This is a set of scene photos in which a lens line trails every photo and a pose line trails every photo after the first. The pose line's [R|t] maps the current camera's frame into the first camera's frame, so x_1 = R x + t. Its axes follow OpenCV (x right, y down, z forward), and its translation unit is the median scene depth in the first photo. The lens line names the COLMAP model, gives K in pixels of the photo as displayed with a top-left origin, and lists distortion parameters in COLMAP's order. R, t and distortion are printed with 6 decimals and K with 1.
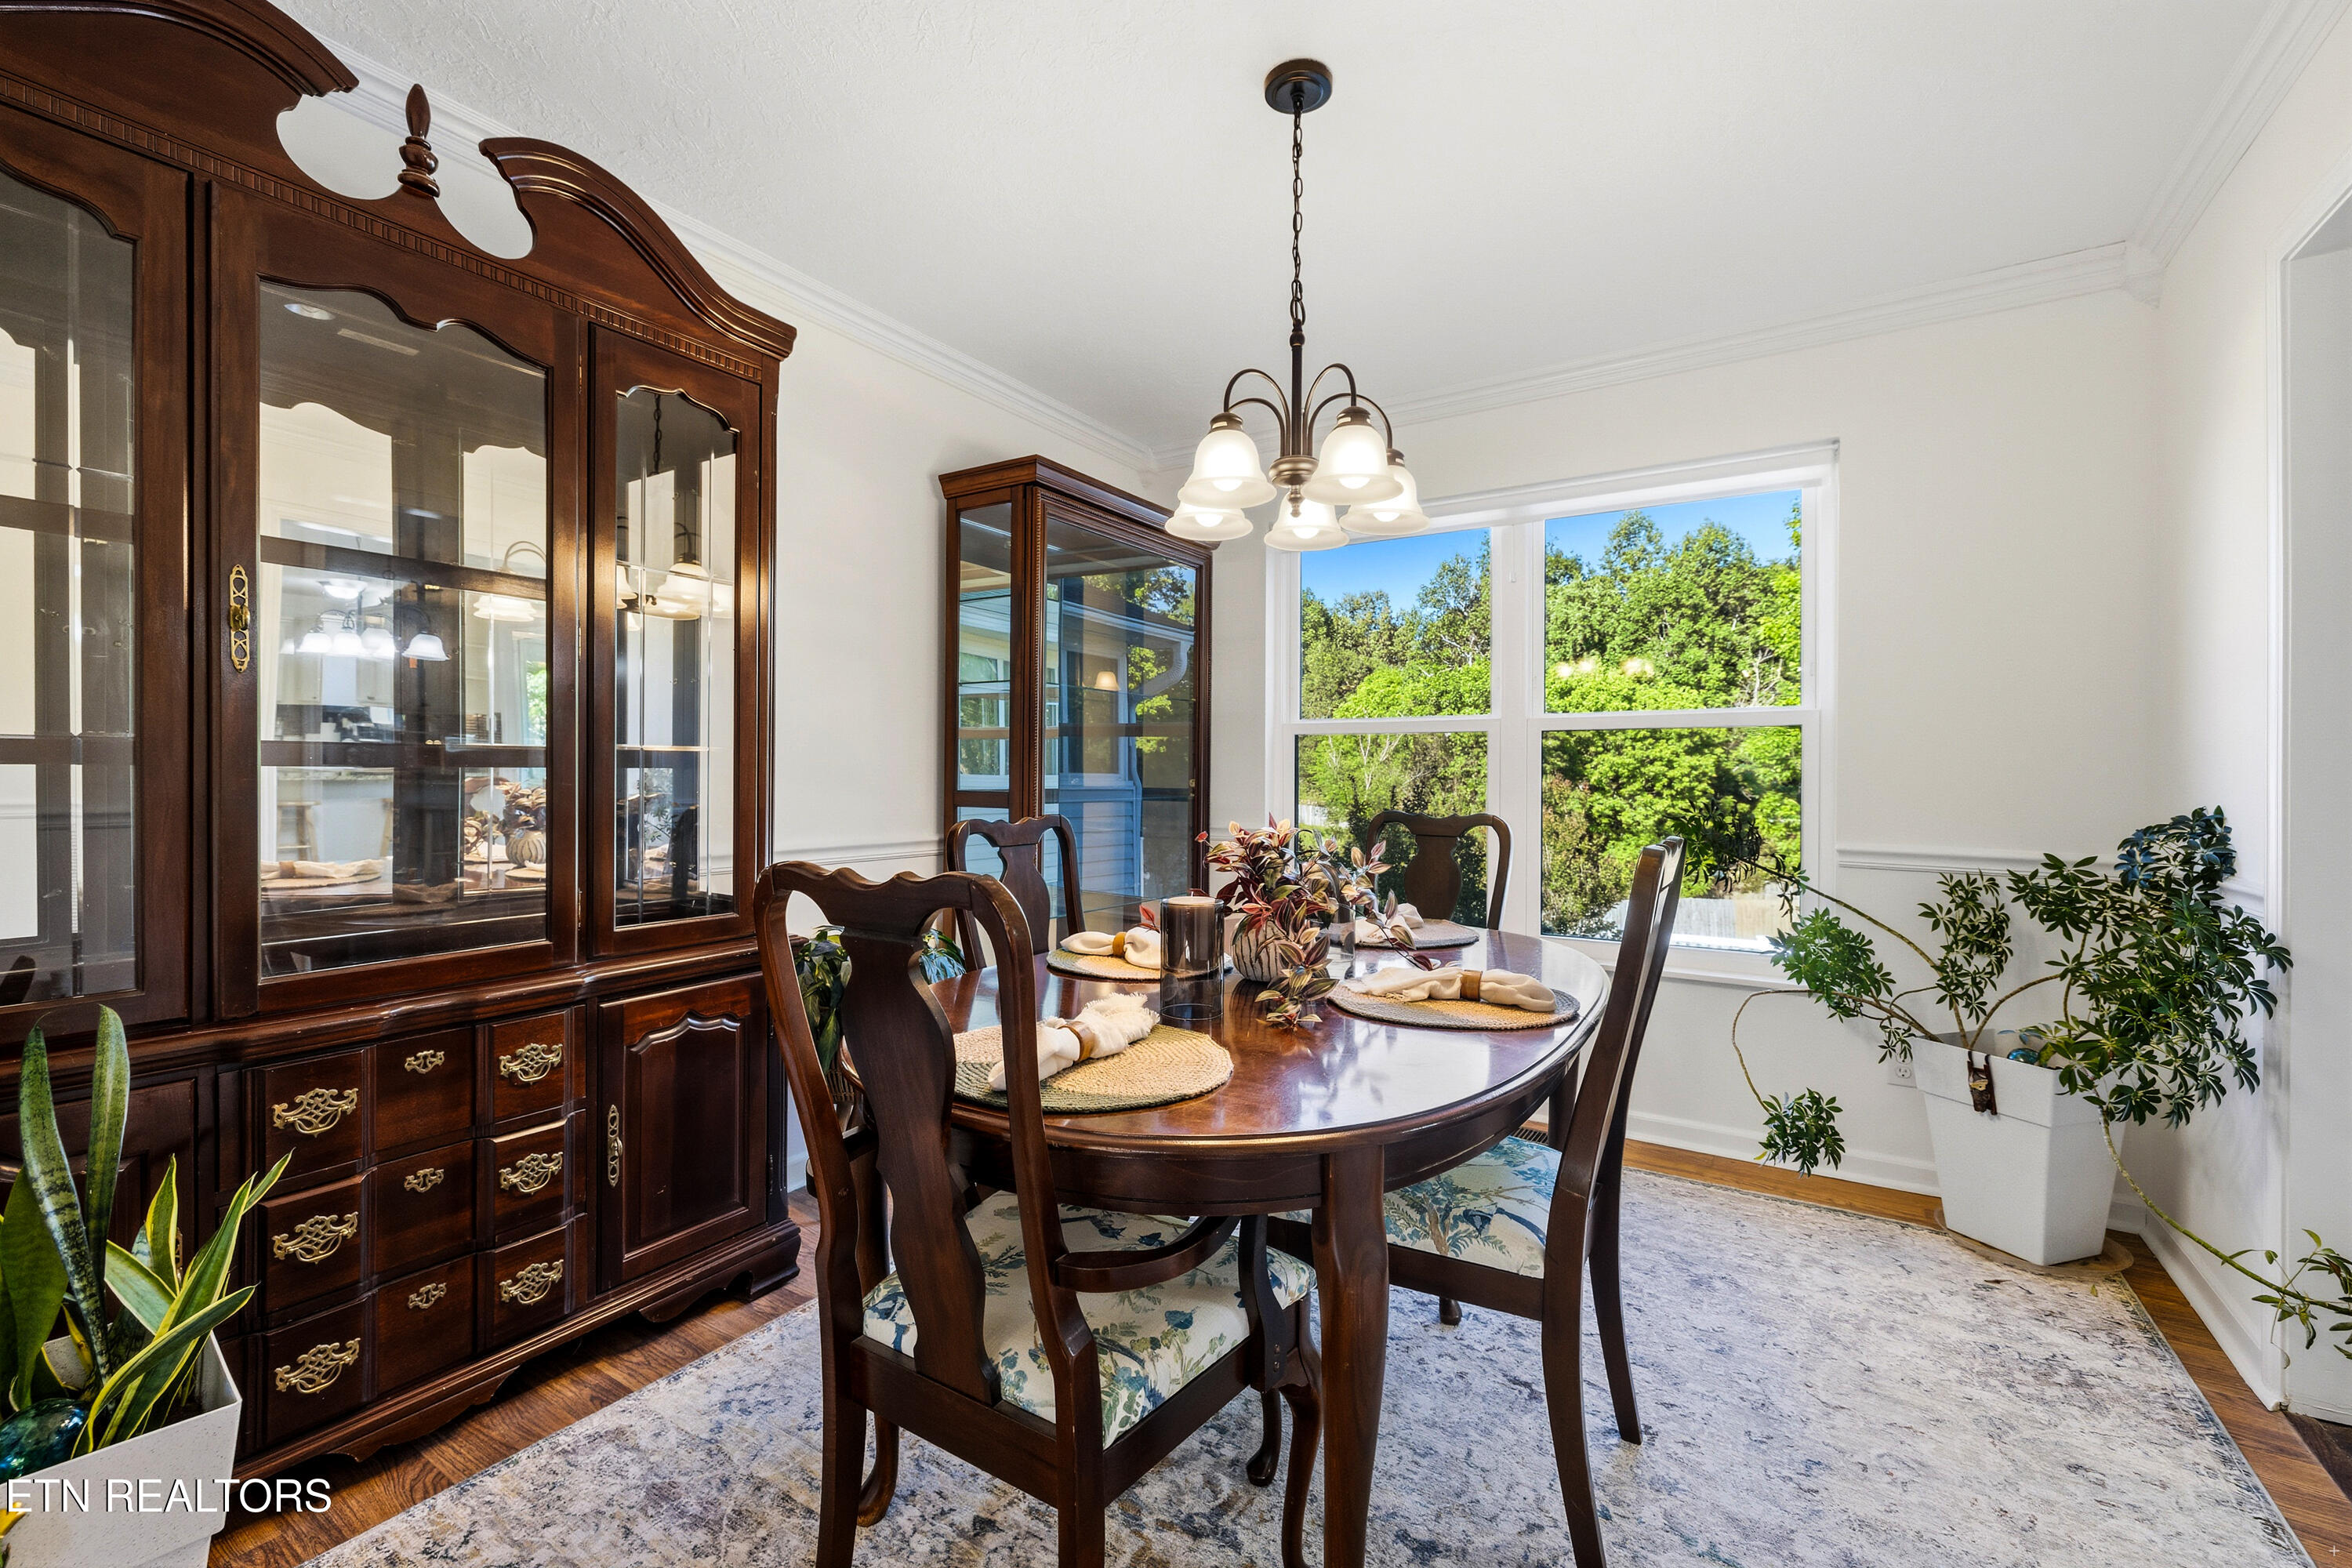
lens RADIAL K [[998.9, 0, 1181.5], [0, 998.9, 780.0], [0, 0, 1]] dist [0.001427, -0.000168]
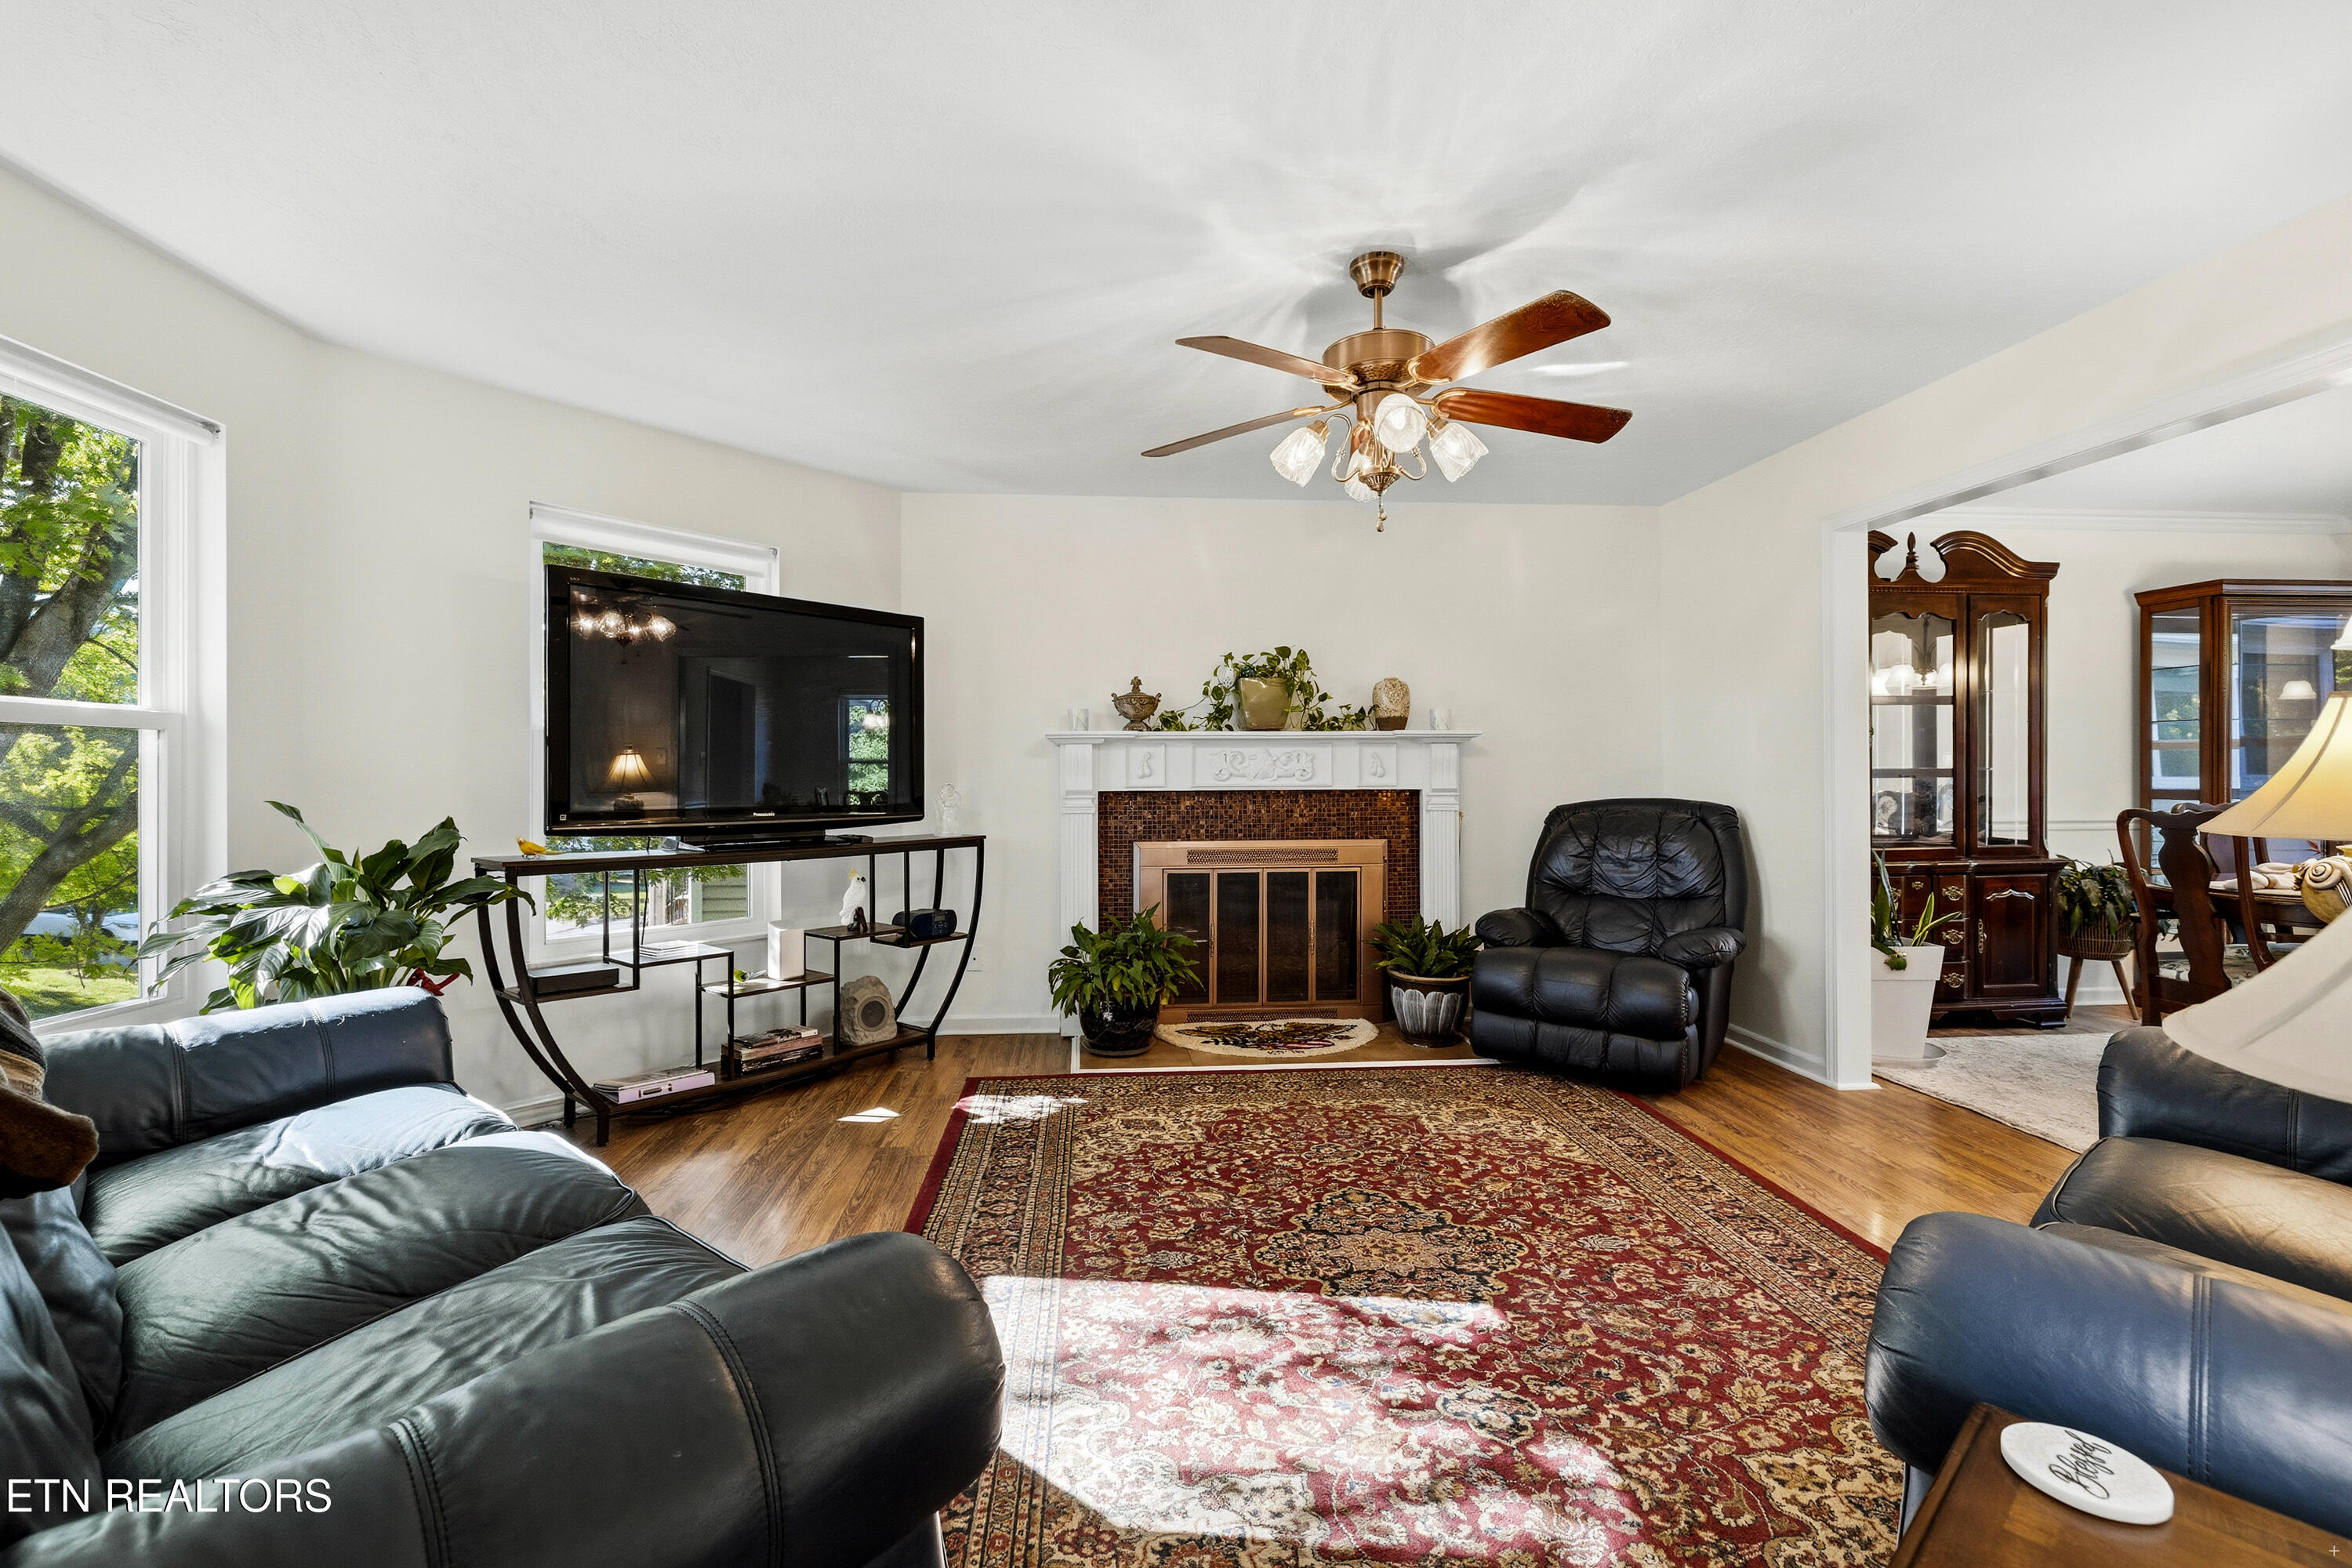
lens RADIAL K [[998.9, 0, 1186.0], [0, 998.9, 770.9], [0, 0, 1]] dist [0.001427, -0.000168]
pose [[0.604020, -0.012479, -0.796872, 0.174031], [0.004217, 0.999913, -0.012462, -0.005646], [0.796958, 0.004167, 0.604020, -1.786423]]
